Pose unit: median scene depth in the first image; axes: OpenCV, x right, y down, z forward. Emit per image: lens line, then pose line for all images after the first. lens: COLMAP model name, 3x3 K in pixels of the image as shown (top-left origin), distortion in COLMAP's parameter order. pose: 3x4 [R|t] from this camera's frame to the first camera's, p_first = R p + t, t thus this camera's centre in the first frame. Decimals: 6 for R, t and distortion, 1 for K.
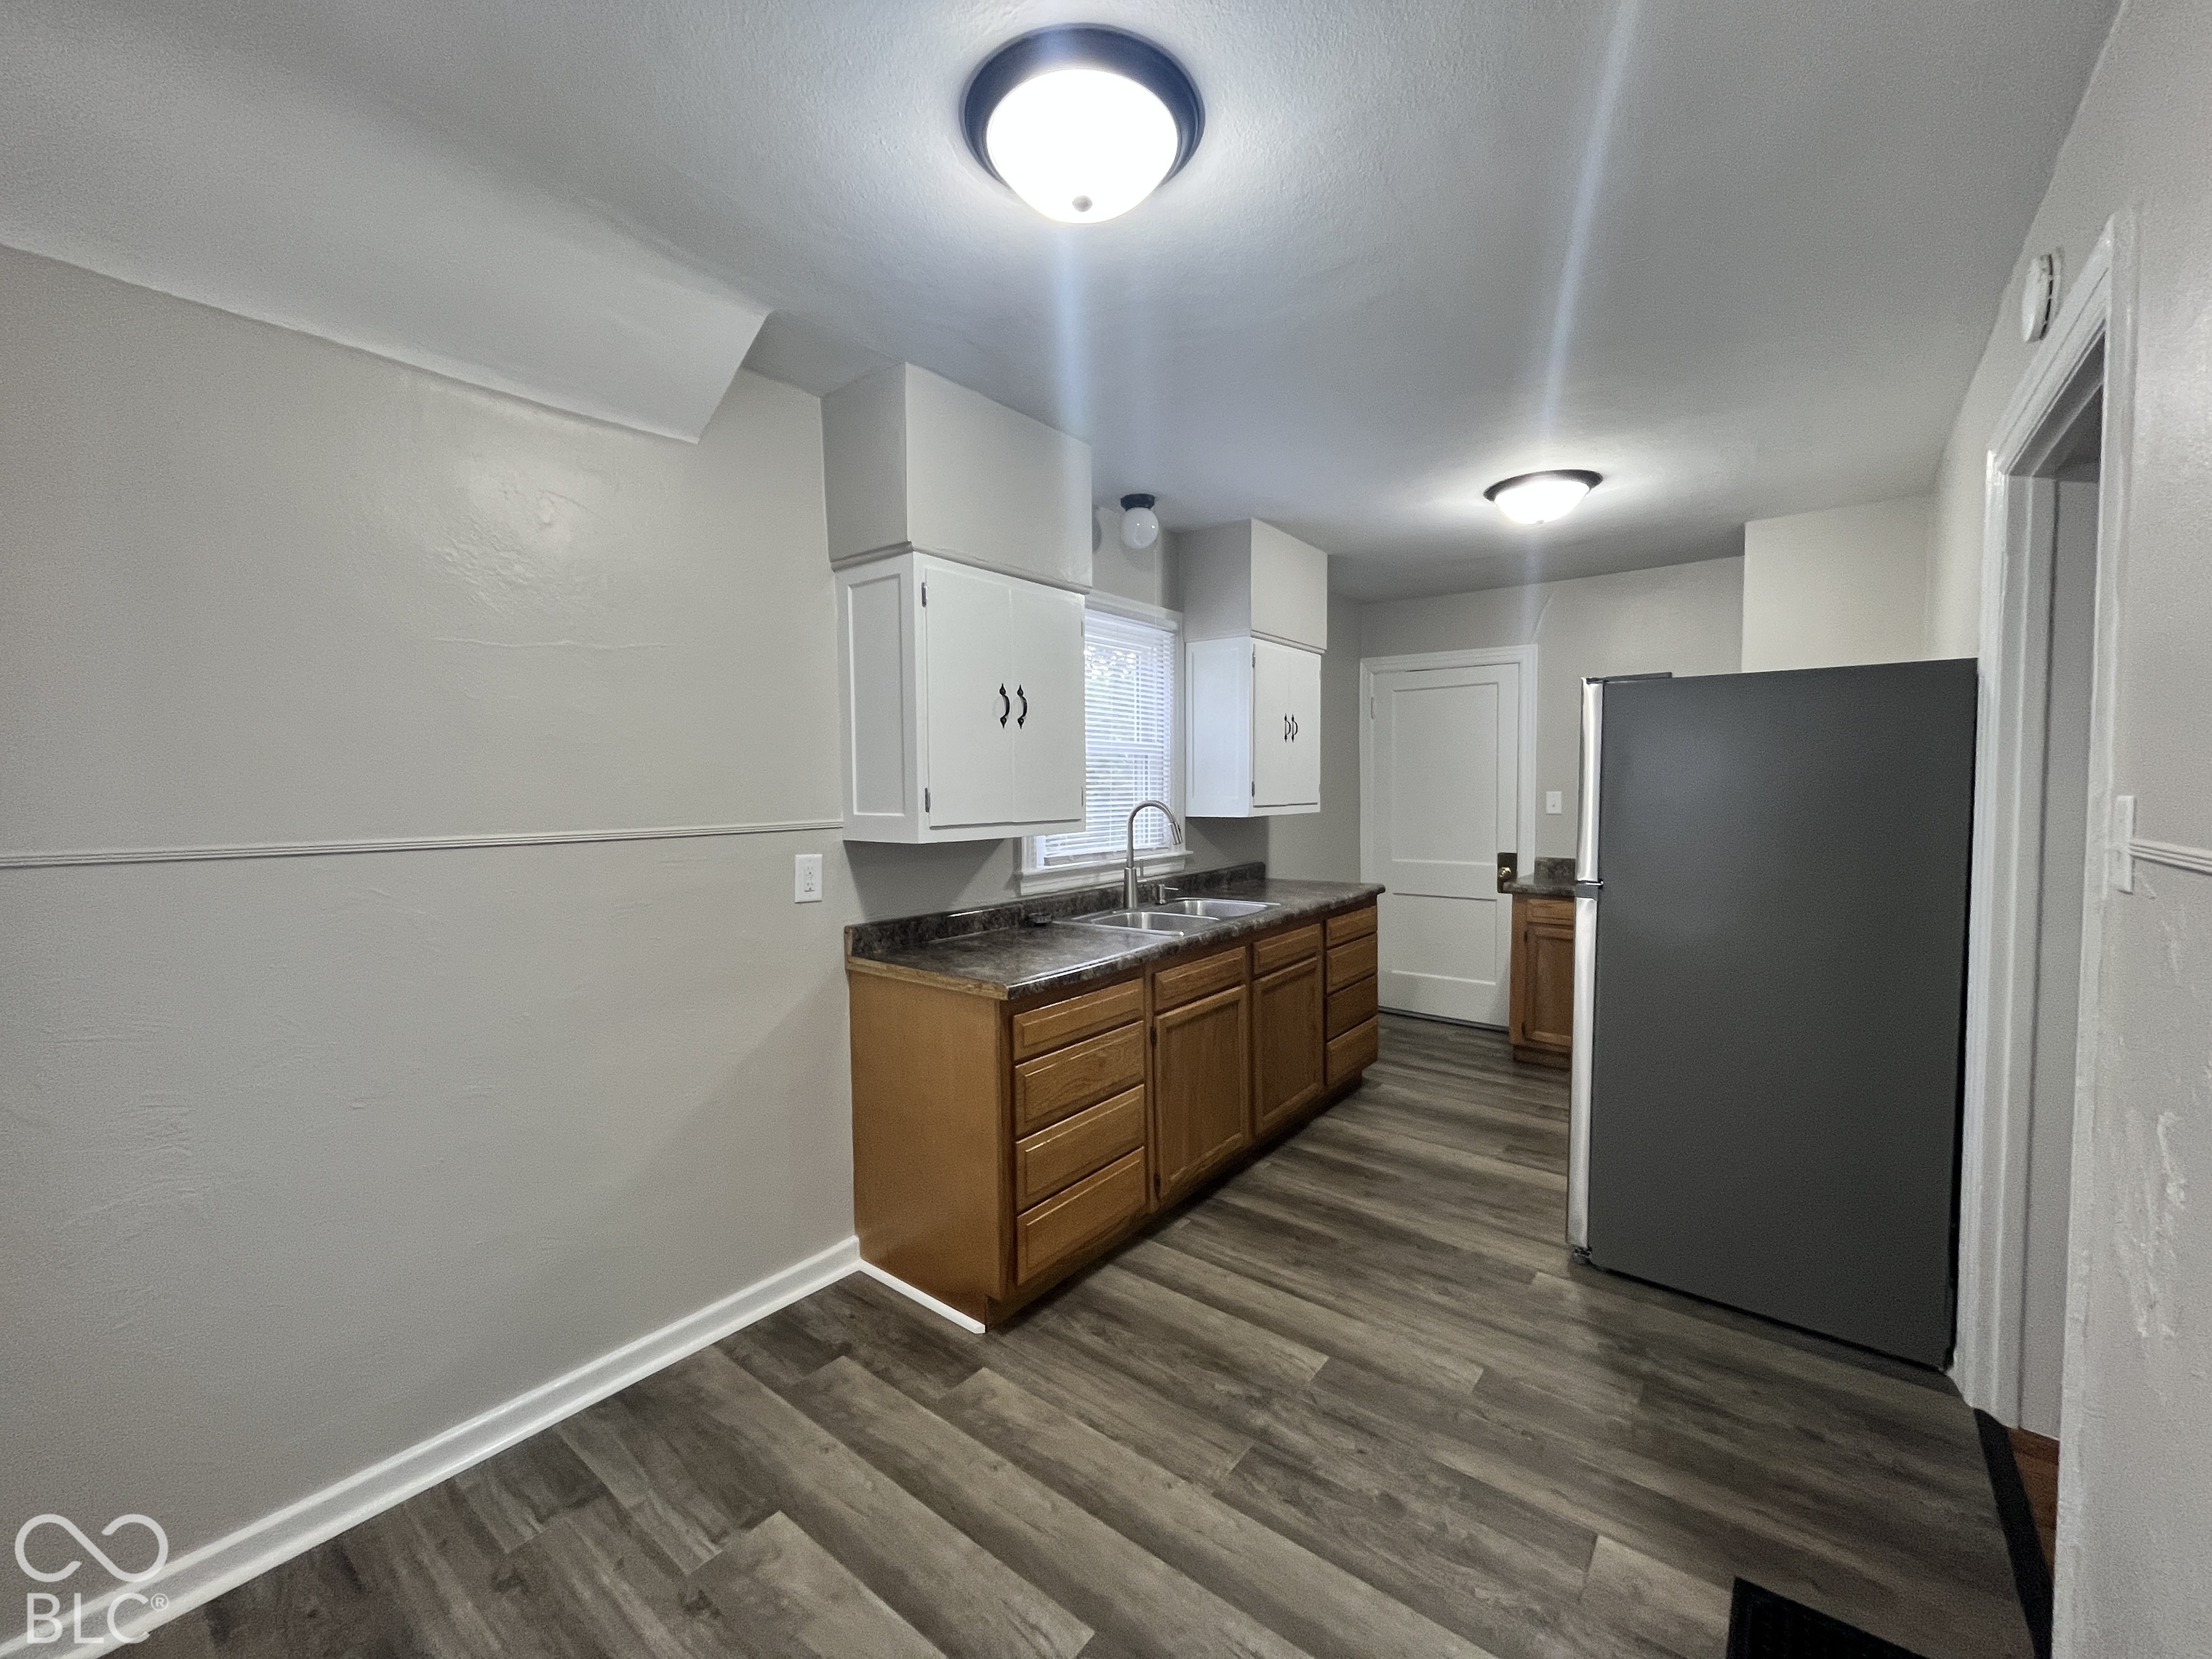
lens RADIAL K [[895.9, 0, 1102.2], [0, 895.9, 832.2], [0, 0, 1]] dist [-0.003633, 0.000680]
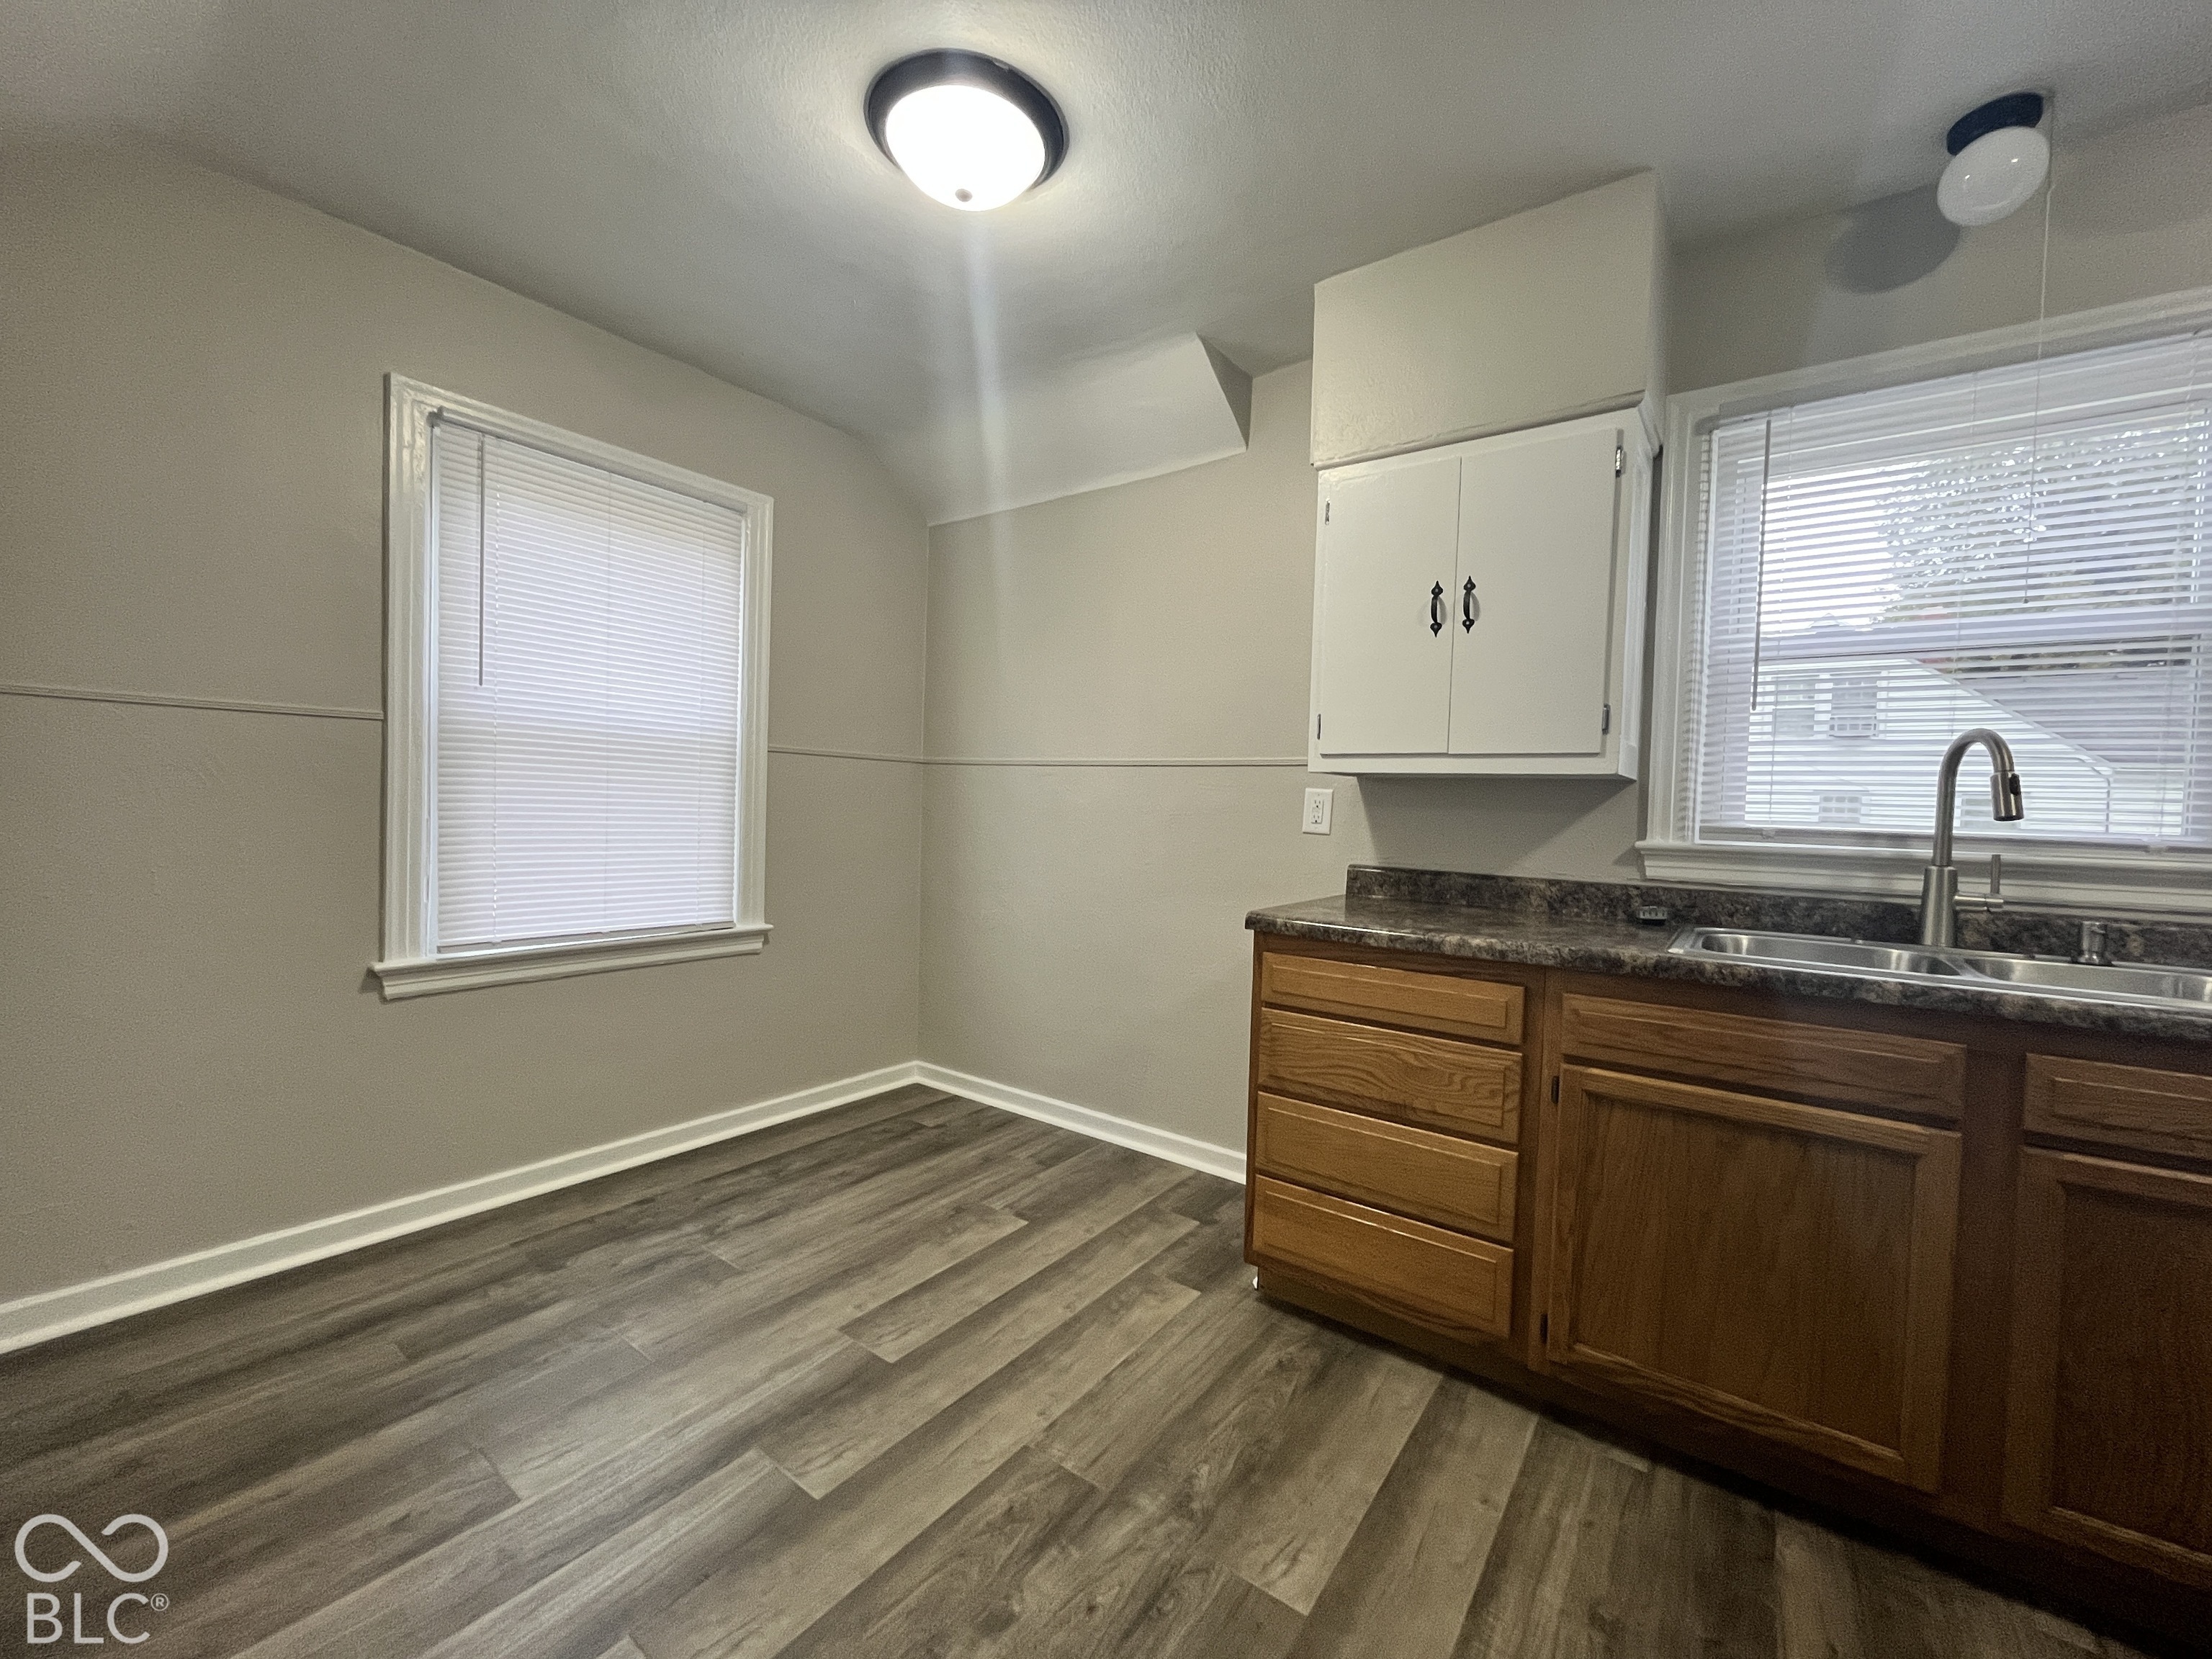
lens RADIAL K [[895.9, 0, 1102.2], [0, 895.9, 832.2], [0, 0, 1]] dist [-0.003633, 0.000680]
pose [[0.033361, 0.044762, -0.998441, 0.807950], [-0.086204, 0.995403, 0.041745, 0.060138], [0.995719, 0.084677, 0.037066, 0.794470]]
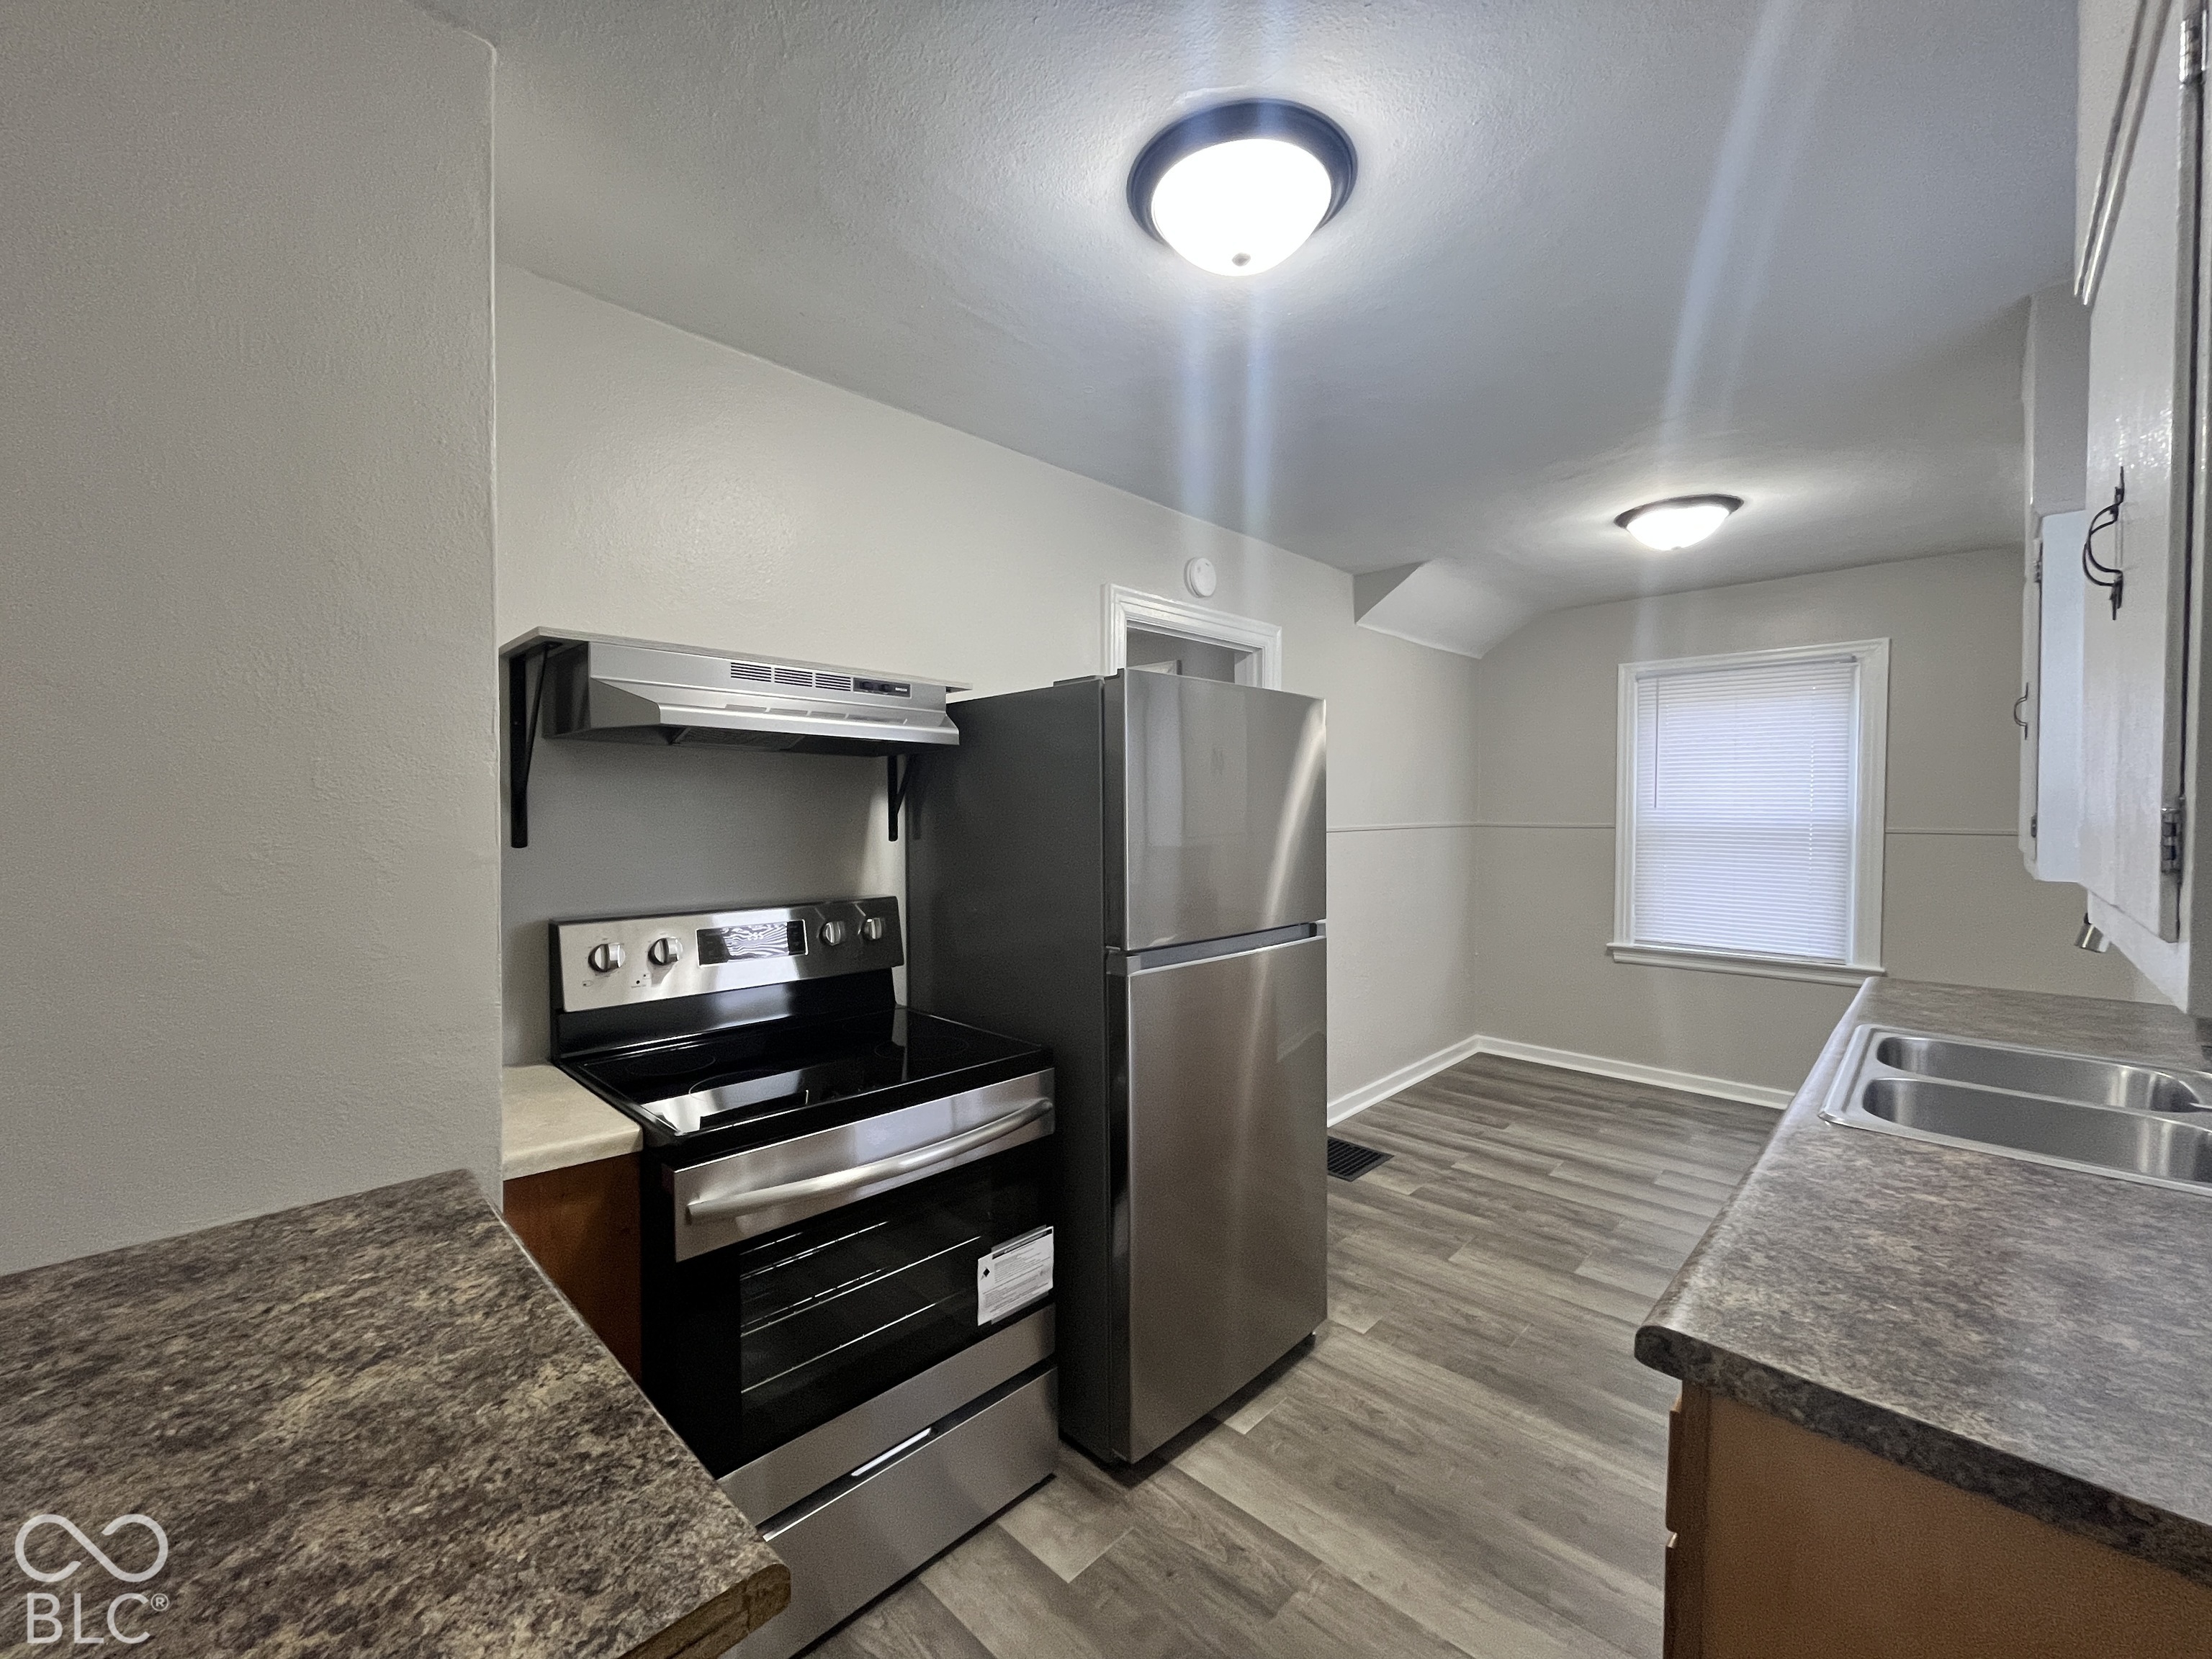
lens RADIAL K [[895.9, 0, 1102.2], [0, 895.9, 832.2], [0, 0, 1]] dist [-0.003633, 0.000680]
pose [[-0.994465, 0.009692, 0.104616, 0.762350], [0.017657, 0.996991, 0.075482, -0.123847], [-0.103570, 0.076912, -0.991644, 2.228723]]
